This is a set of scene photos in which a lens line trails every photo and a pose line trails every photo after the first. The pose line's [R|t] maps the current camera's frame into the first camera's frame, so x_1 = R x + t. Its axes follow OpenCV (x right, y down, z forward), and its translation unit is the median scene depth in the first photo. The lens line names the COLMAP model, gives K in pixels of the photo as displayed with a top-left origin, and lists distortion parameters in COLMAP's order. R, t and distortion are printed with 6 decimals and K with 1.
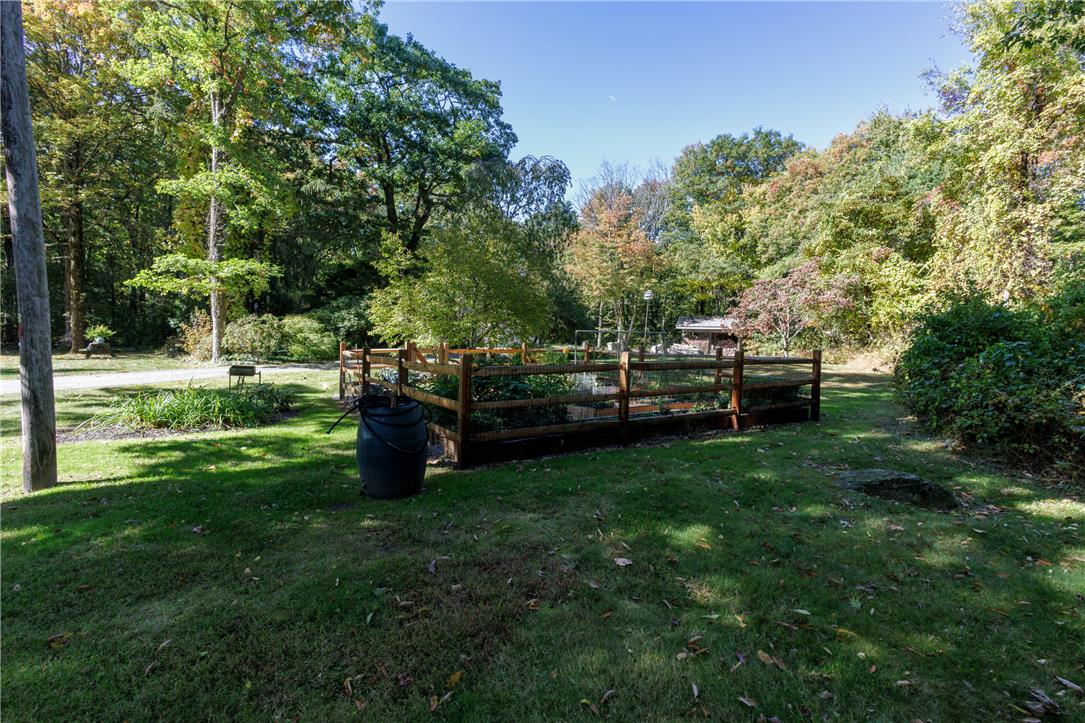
lens RADIAL K [[501.8, 0, 540.7], [0, 501.8, 362.3], [0, 0, 1]] dist [0.003379, 0.001820]
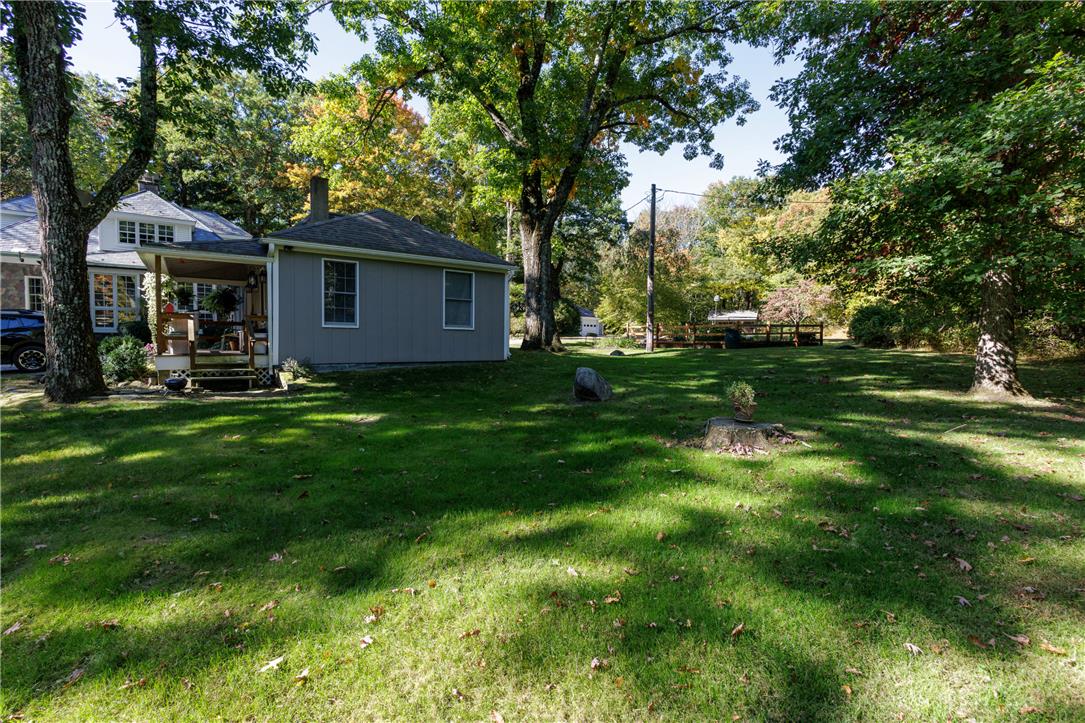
lens RADIAL K [[494.4, 0, 540.7], [0, 494.4, 363.9], [0, 0, 1]] dist [-0.005629, -0.000196]
pose [[0.999687, -0.020709, 0.014045, -0.219158], [0.020574, 0.999742, 0.009648, 0.032150], [-0.014241, -0.009356, 0.999855, -0.359088]]
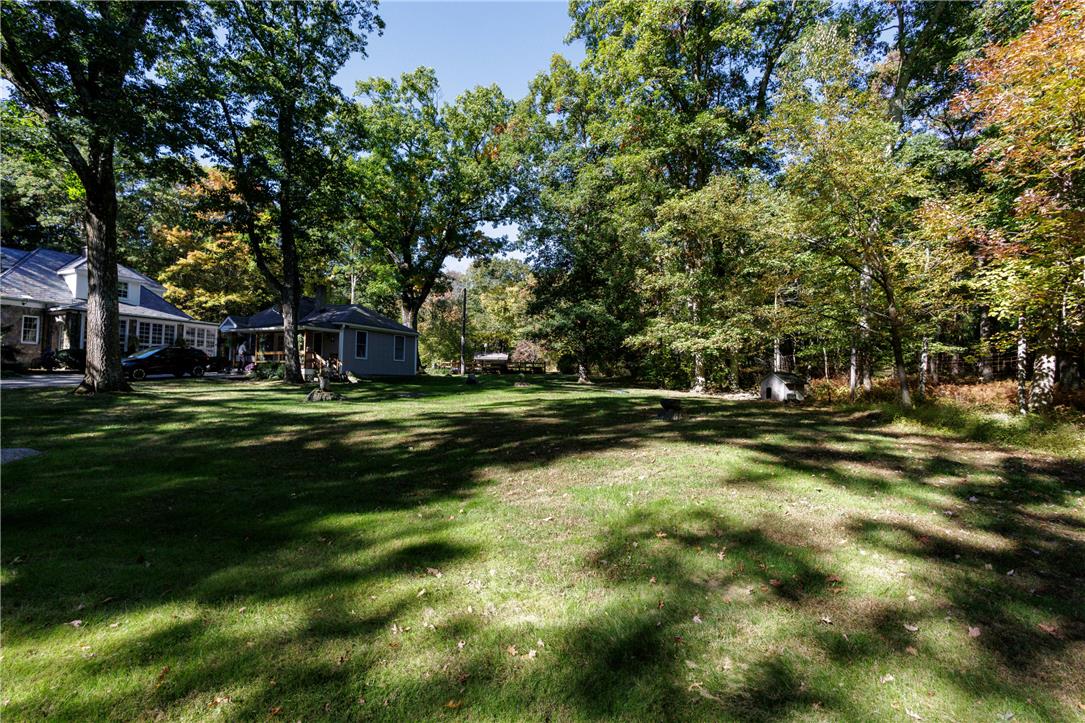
lens RADIAL K [[501.8, 0, 540.7], [0, 501.8, 362.3], [0, 0, 1]] dist [0.003379, 0.001820]
pose [[0.874451, -0.001020, 0.485113, -0.426481], [0.033258, 0.997771, -0.057852, 0.060927], [-0.483973, 0.066723, 0.872536, -0.748587]]
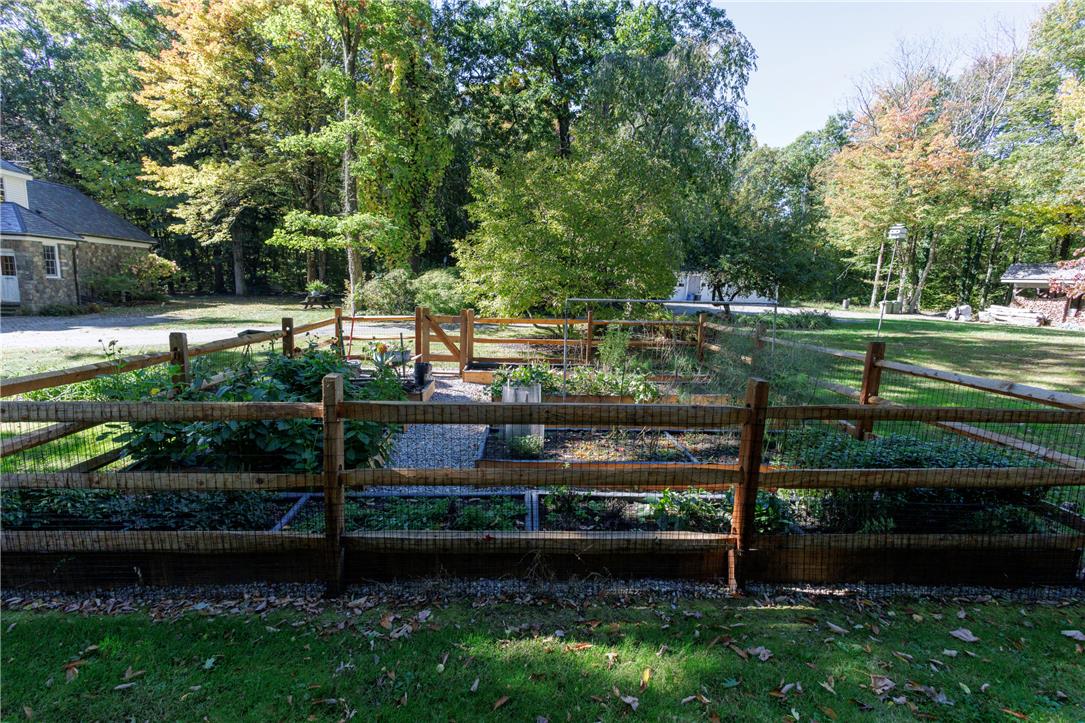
lens RADIAL K [[511.9, 0, 541.0], [0, 511.9, 359.3], [0, 0, 1]] dist [0.000736, 0.001217]
pose [[0.869871, 0.075372, -0.487487, 0.083097], [-0.032620, 0.994884, 0.095615, -0.011996], [0.492200, -0.067271, 0.867879, 0.118114]]
